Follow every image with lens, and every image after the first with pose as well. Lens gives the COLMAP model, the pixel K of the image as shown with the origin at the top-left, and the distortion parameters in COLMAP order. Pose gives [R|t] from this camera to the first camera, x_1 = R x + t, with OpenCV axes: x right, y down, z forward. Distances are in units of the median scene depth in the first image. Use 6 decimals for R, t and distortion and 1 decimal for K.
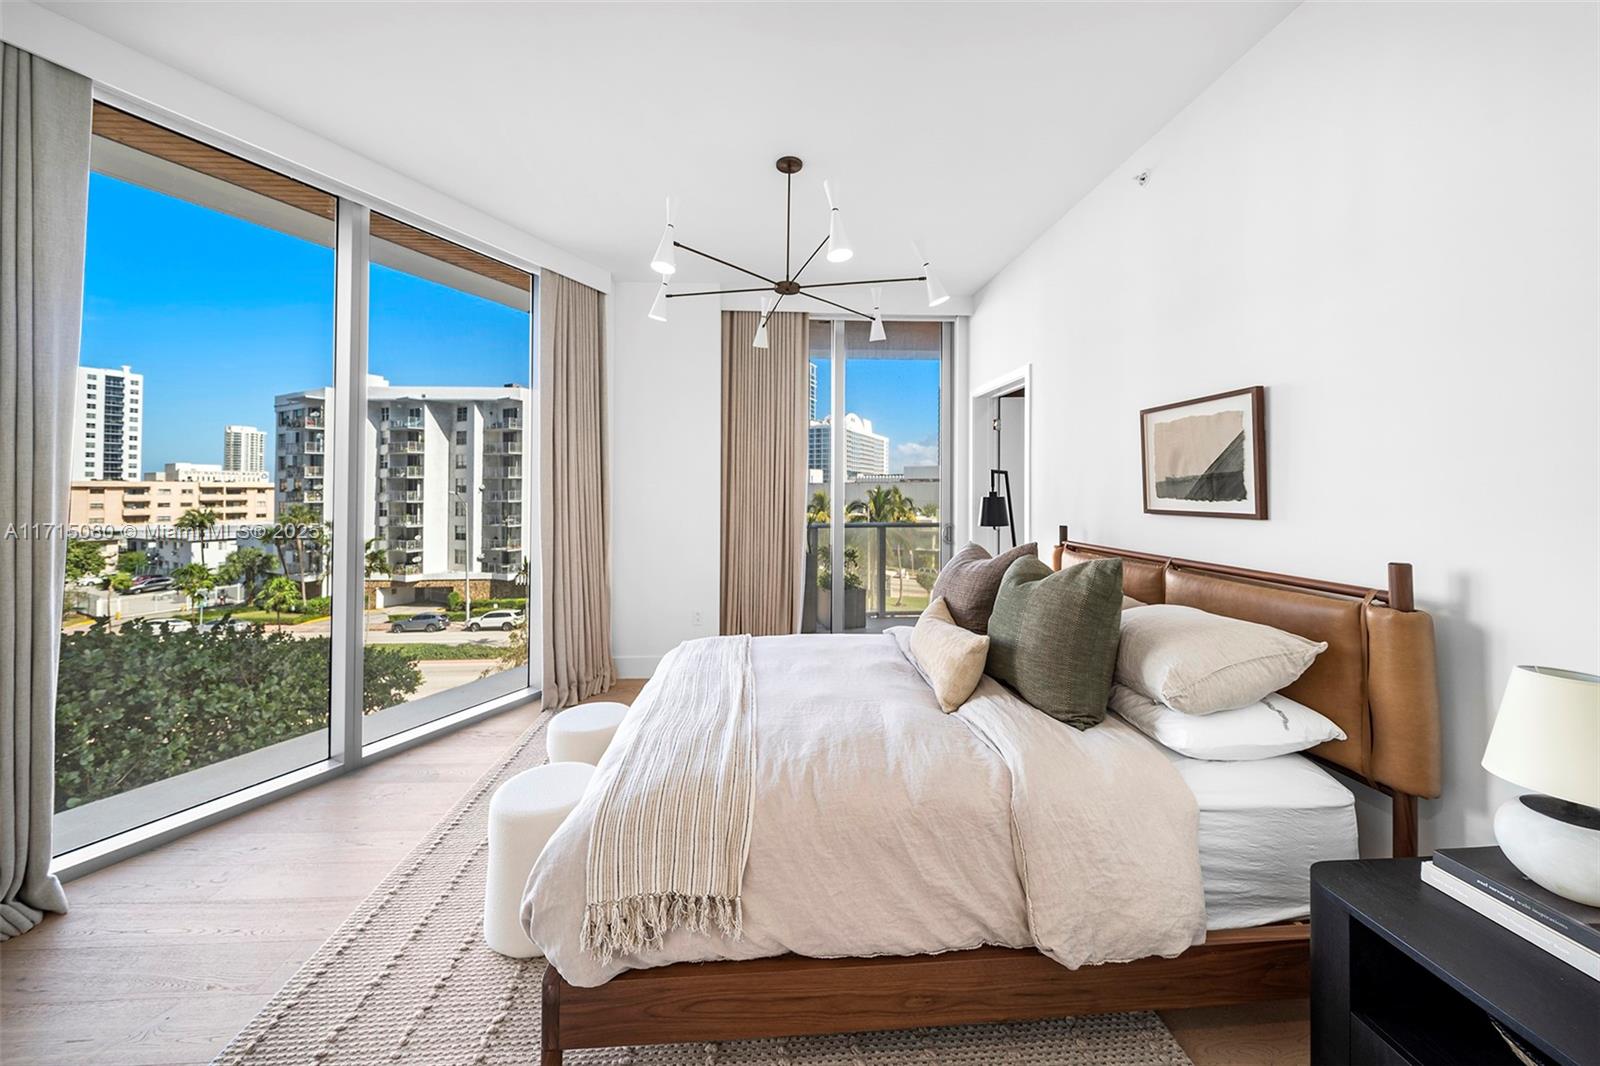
lens RADIAL K [[549.6, 0, 789.8], [0, 549.6, 490.2], [0, 0, 1]] dist [0.000201, 0.000088]
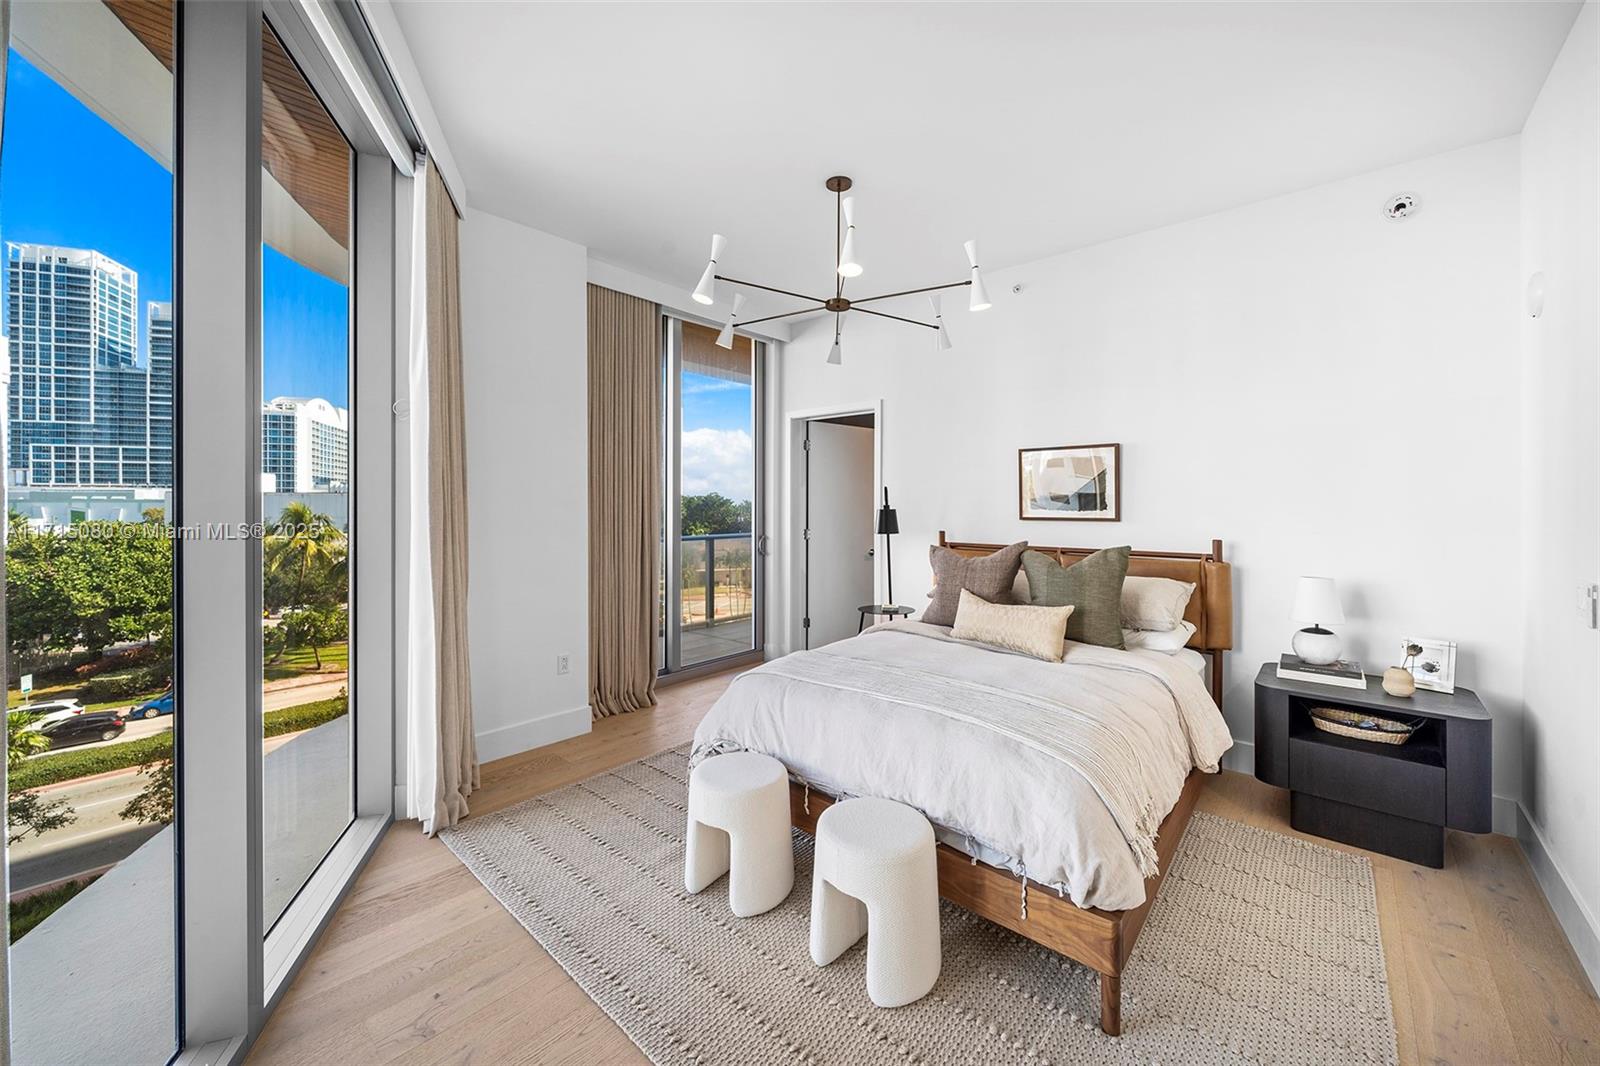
lens RADIAL K [[595.0, 0, 781.5], [0, 595.0, 507.7], [0, 0, 1]] dist [0.000732, 0.000002]
pose [[0.726233, -0.000889, 0.687448, -1.142884], [-0.004024, 0.999977, 0.005544, 0.005126], [-0.687436, -0.006792, 0.726213, 0.362837]]
